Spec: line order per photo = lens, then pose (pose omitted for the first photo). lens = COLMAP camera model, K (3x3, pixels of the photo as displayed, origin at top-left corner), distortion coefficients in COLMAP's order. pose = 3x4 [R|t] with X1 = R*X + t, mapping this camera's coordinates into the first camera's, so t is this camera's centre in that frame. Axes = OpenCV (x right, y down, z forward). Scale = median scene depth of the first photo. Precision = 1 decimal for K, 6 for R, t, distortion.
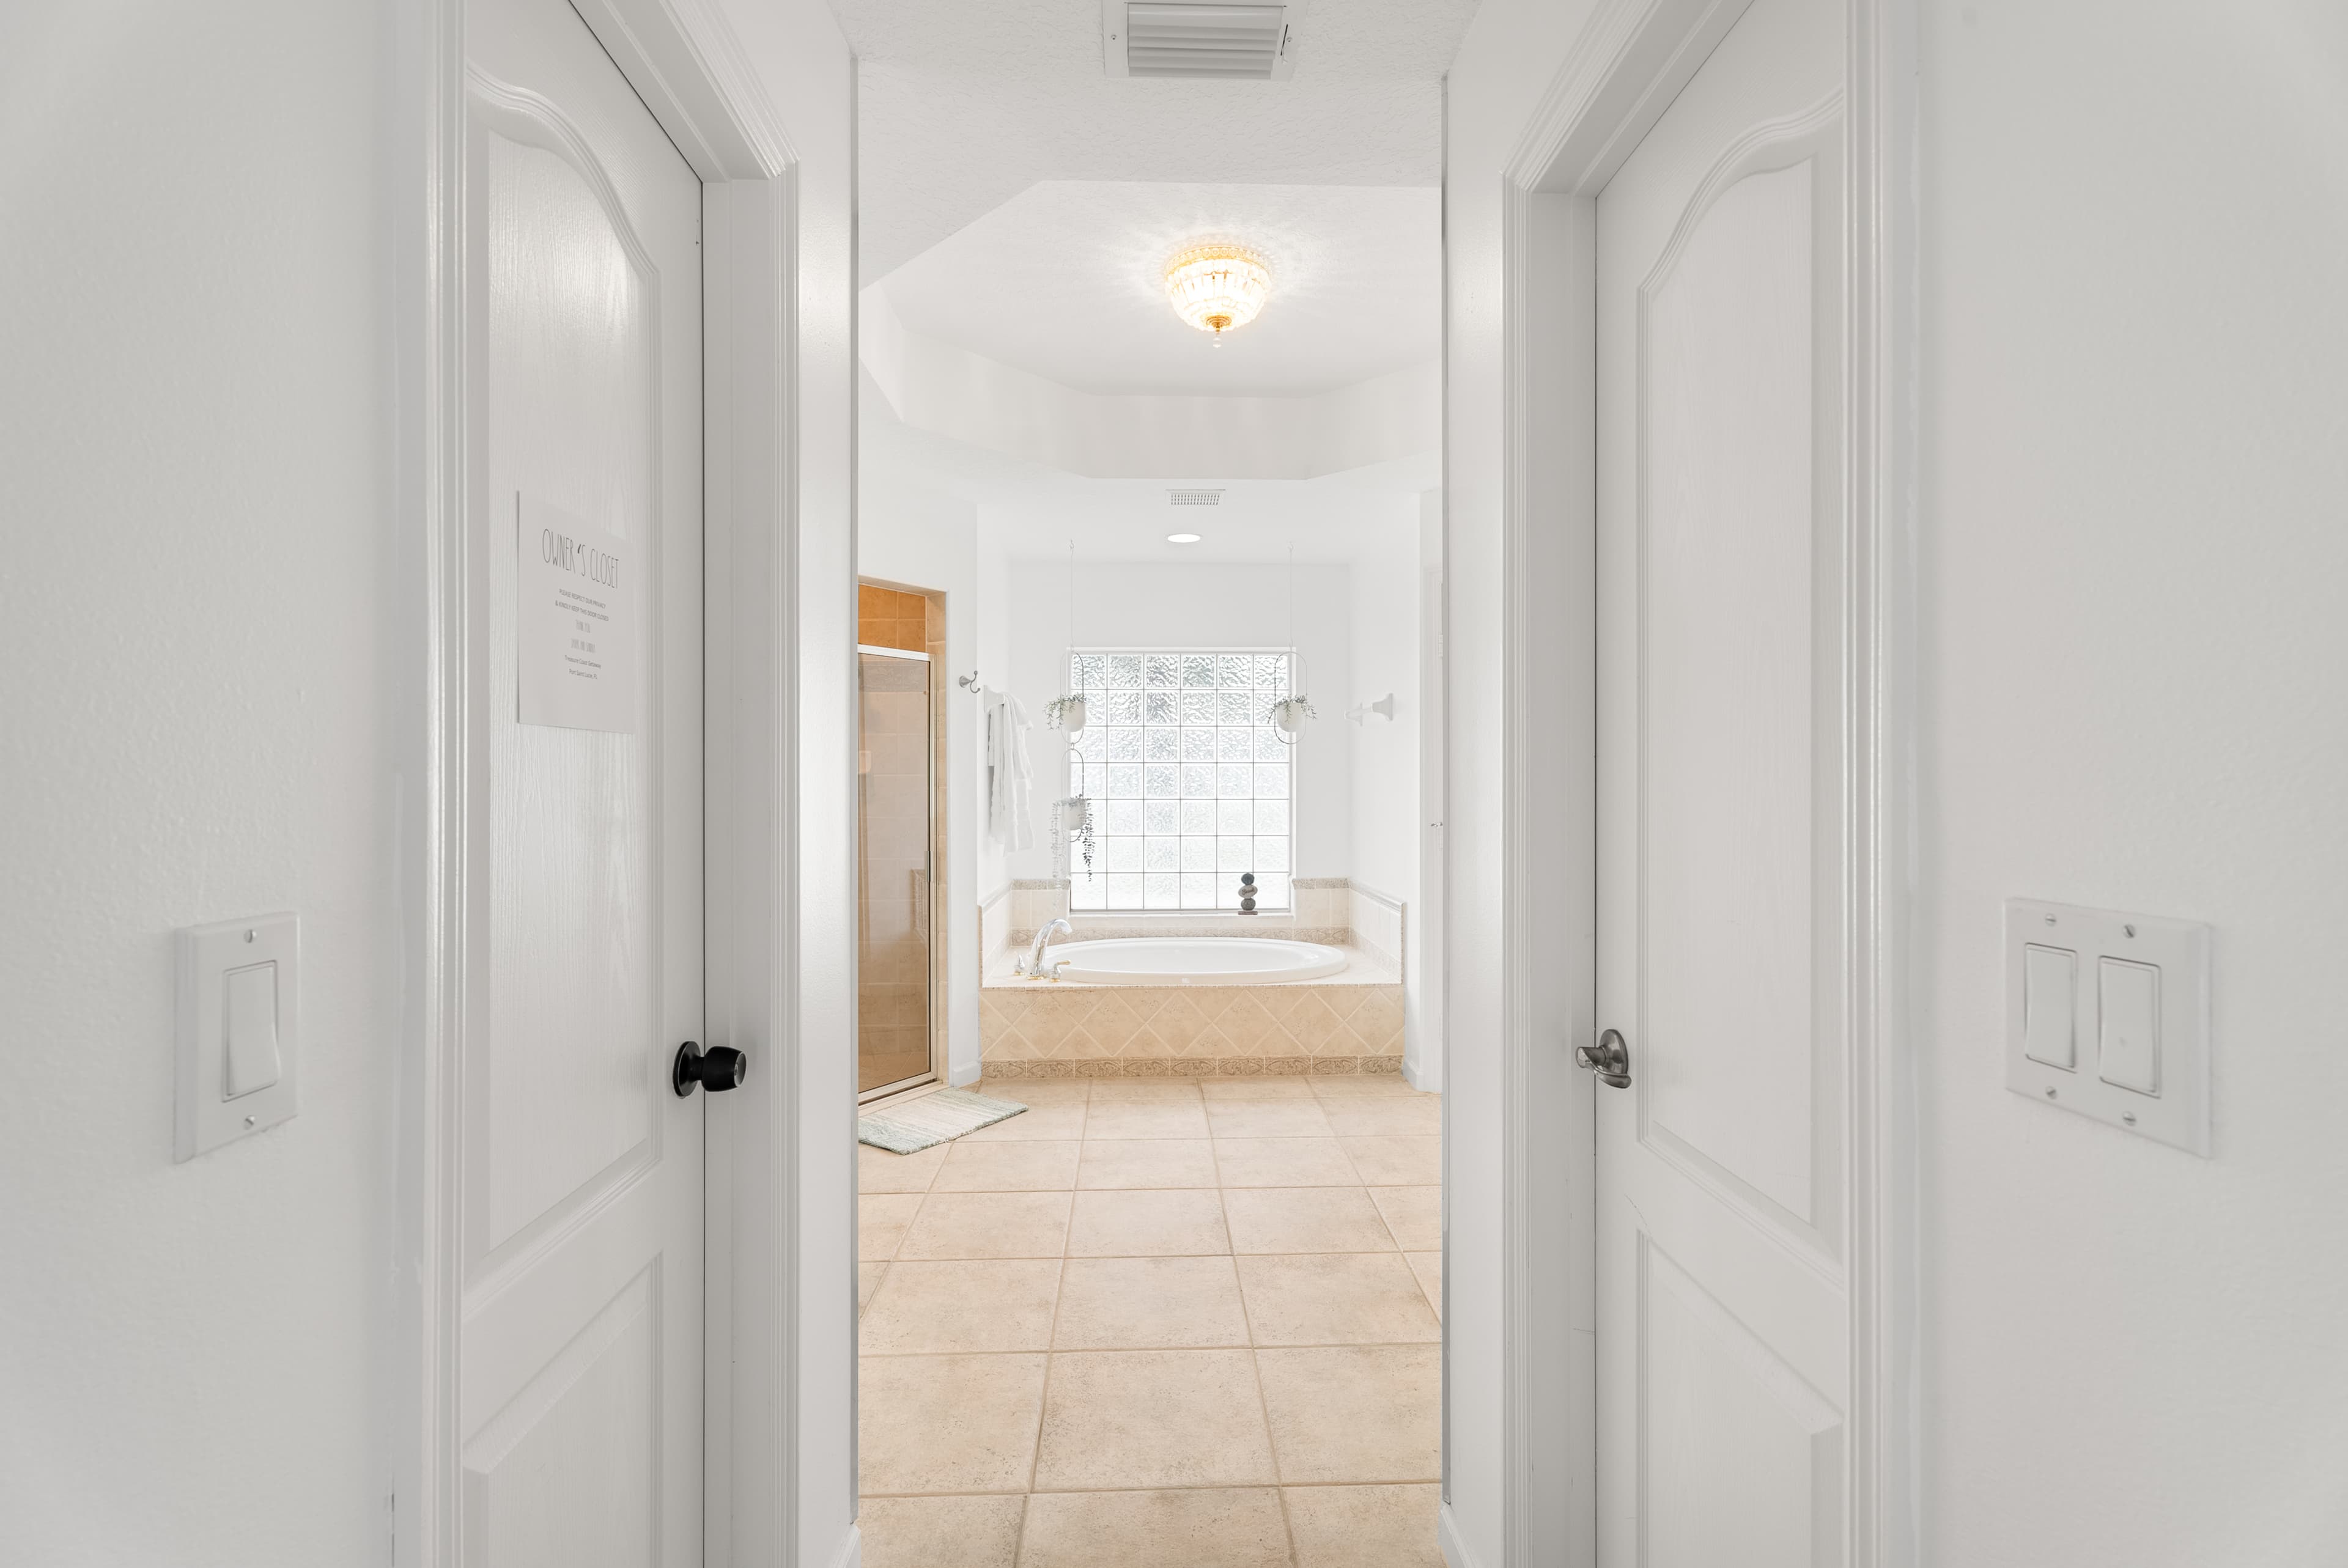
lens RADIAL K [[1038.4, 0, 1179.6], [0, 1038.4, 777.2], [0, 0, 1]] dist [0.000919, 0.000878]
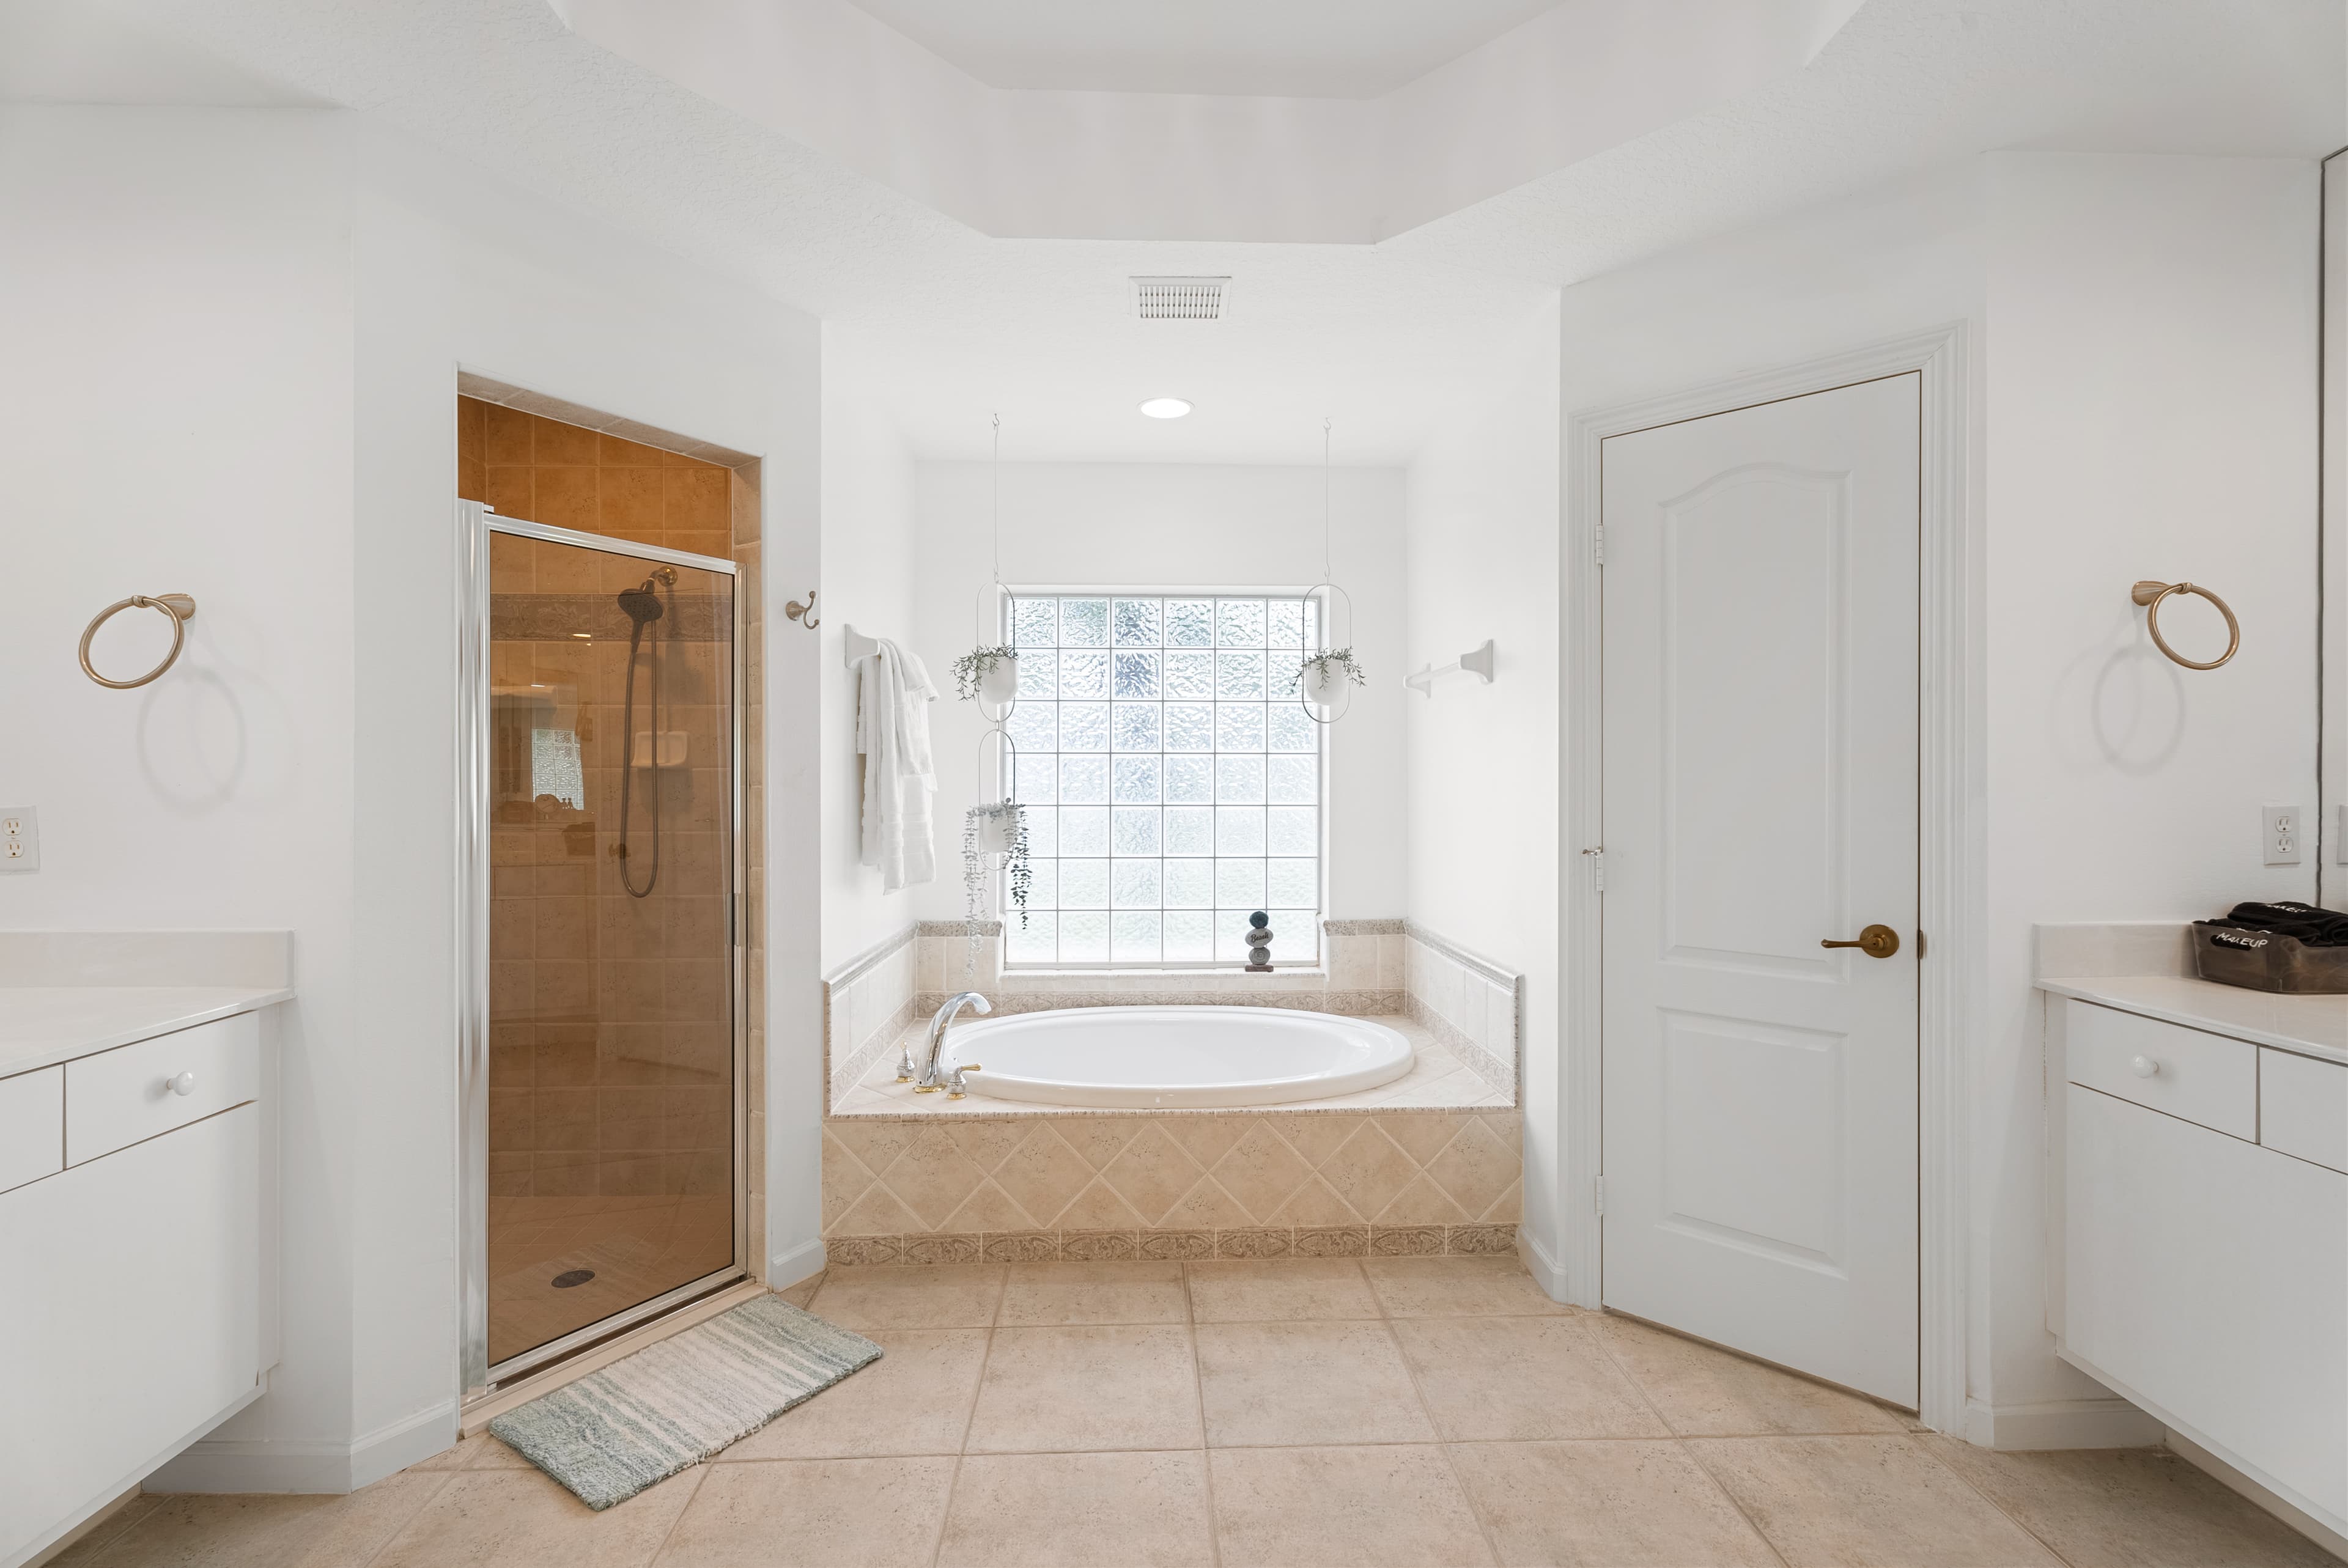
lens RADIAL K [[1038.4, 0, 1173.6], [0, 1038.4, 781.4], [0, 0, 1]] dist [0.000919, 0.000878]
pose [[0.999997, 0.001325, -0.002256, 0.012337], [-0.001324, 0.999999, 0.000465, 0.006046], [0.002256, -0.000462, 0.999997, 0.386228]]
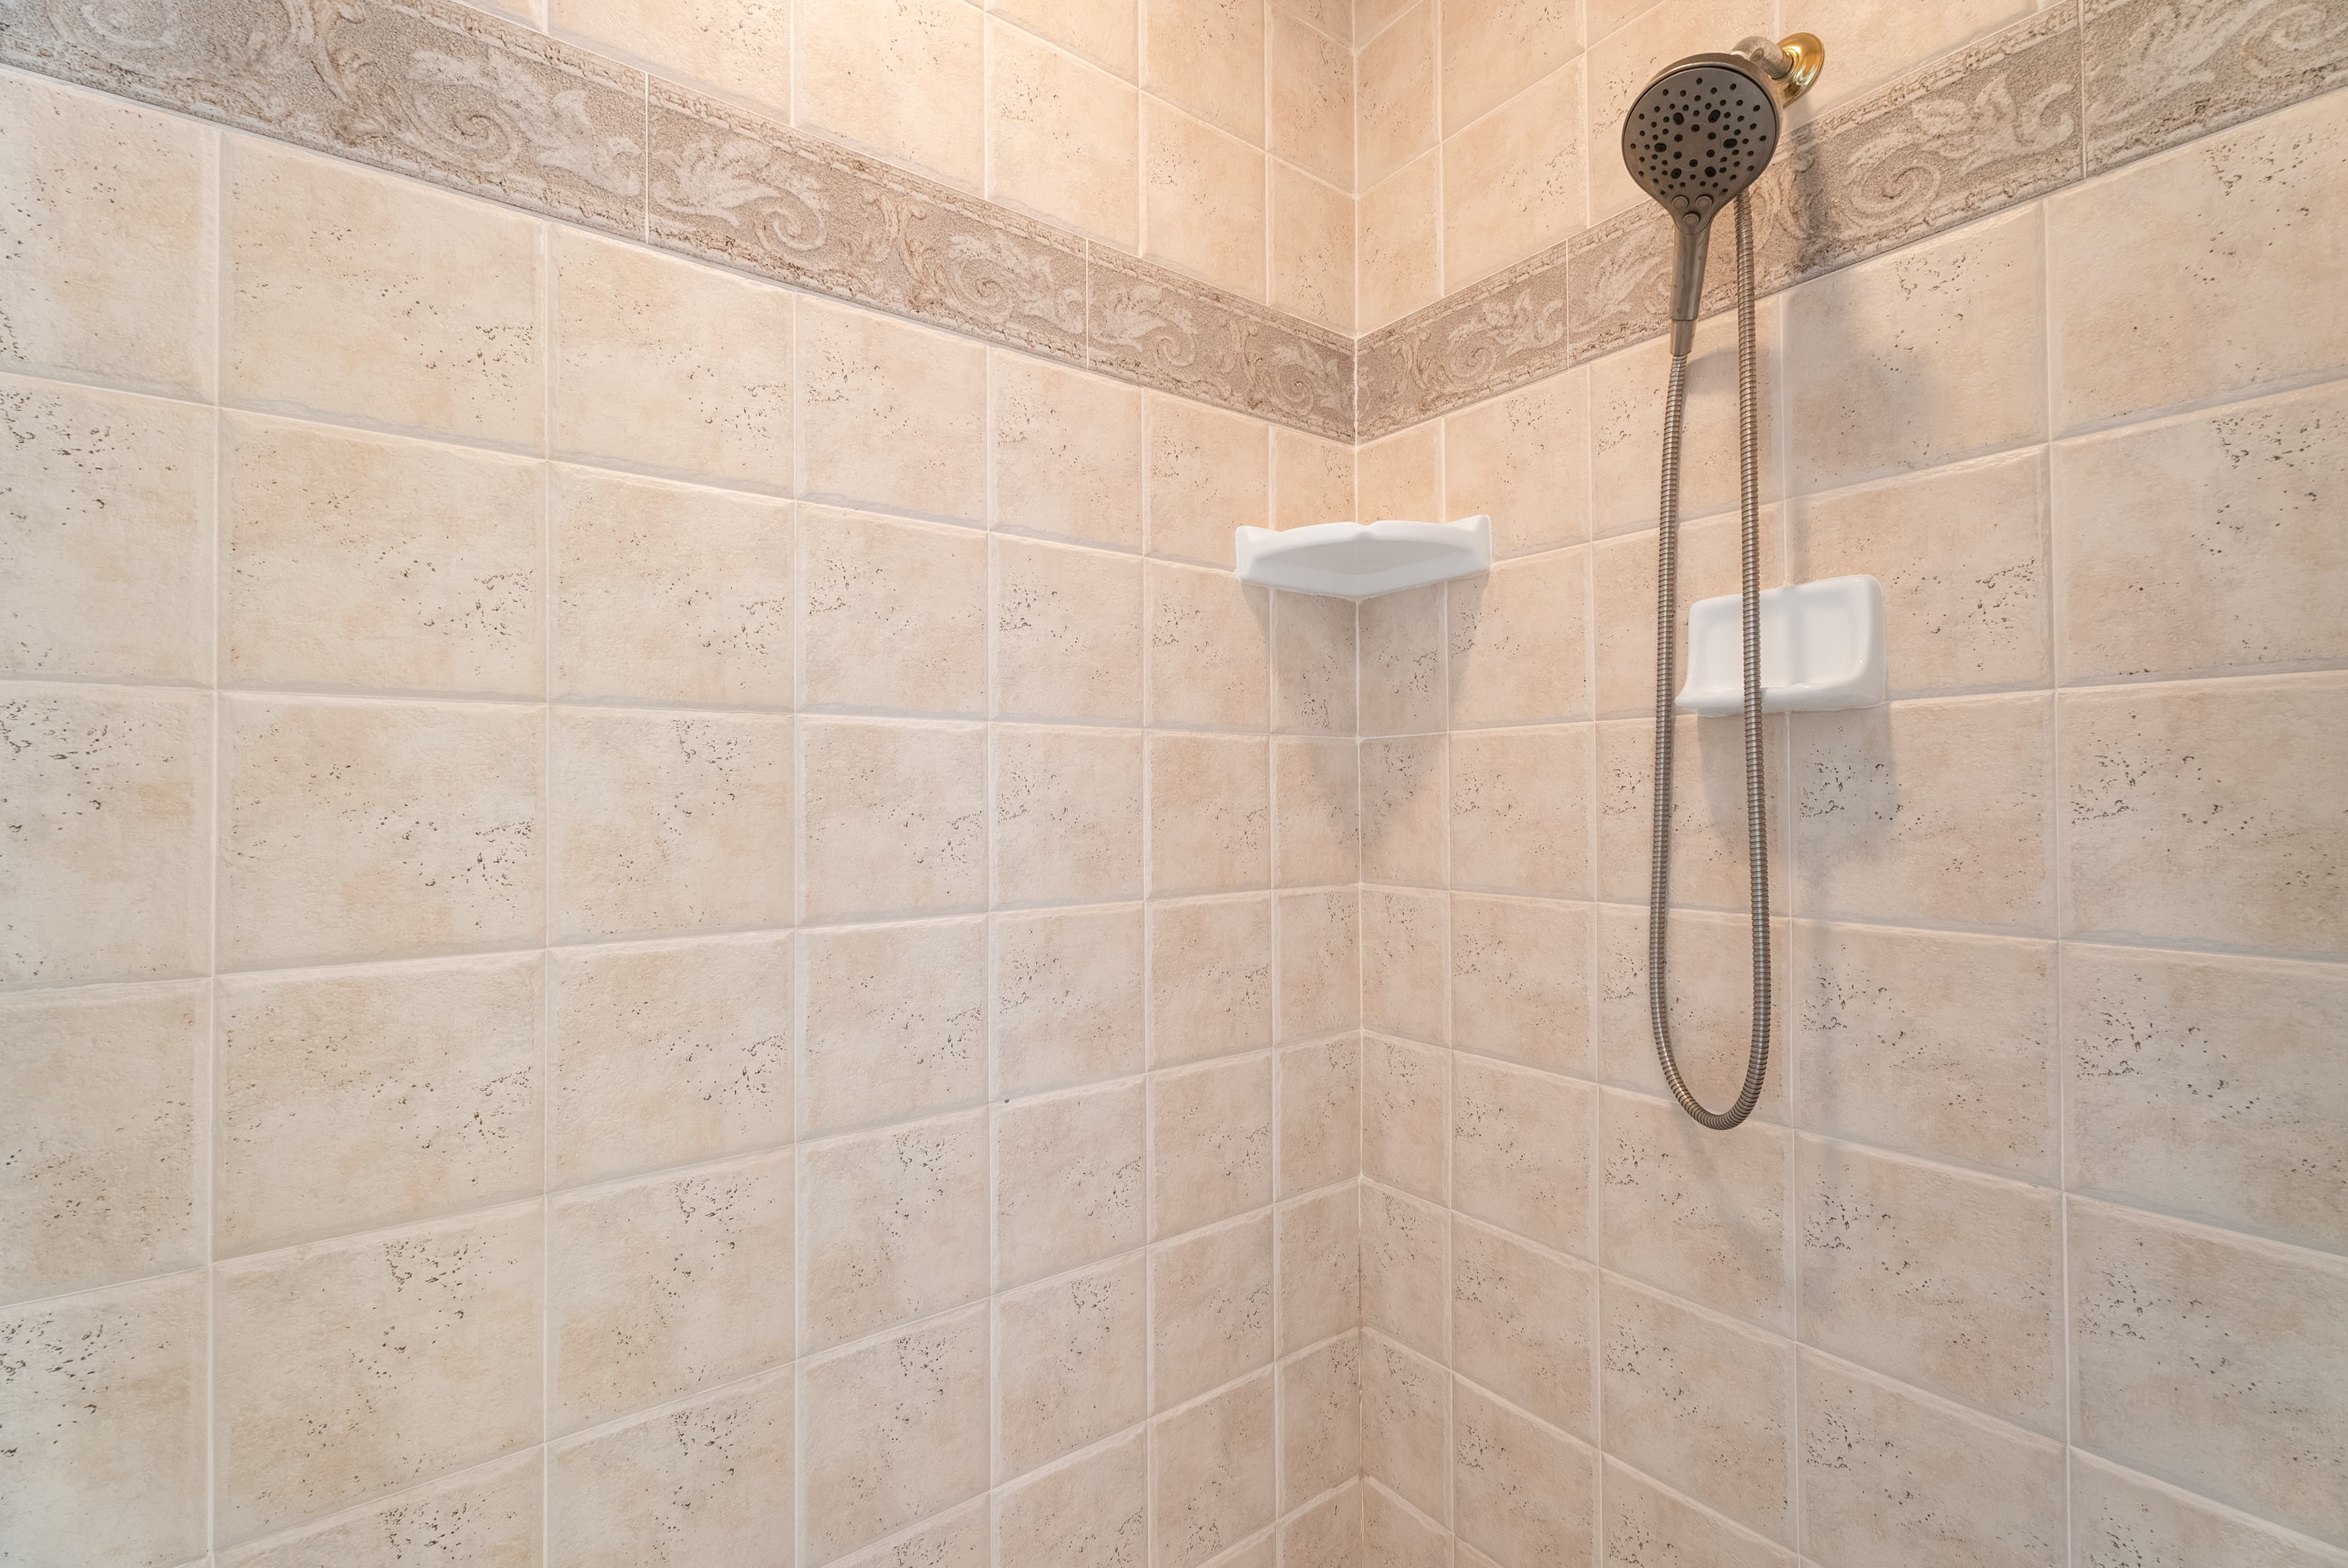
lens RADIAL K [[1038.4, 0, 1162.4], [0, 1038.4, 774.1], [0, 0, 1]] dist [0.000919, 0.000878]
pose [[0.556595, -0.016564, -0.830619, -0.235963], [0.003409, 0.999838, -0.017654, 0.015069], [0.830777, 0.006994, 0.556562, 0.878731]]
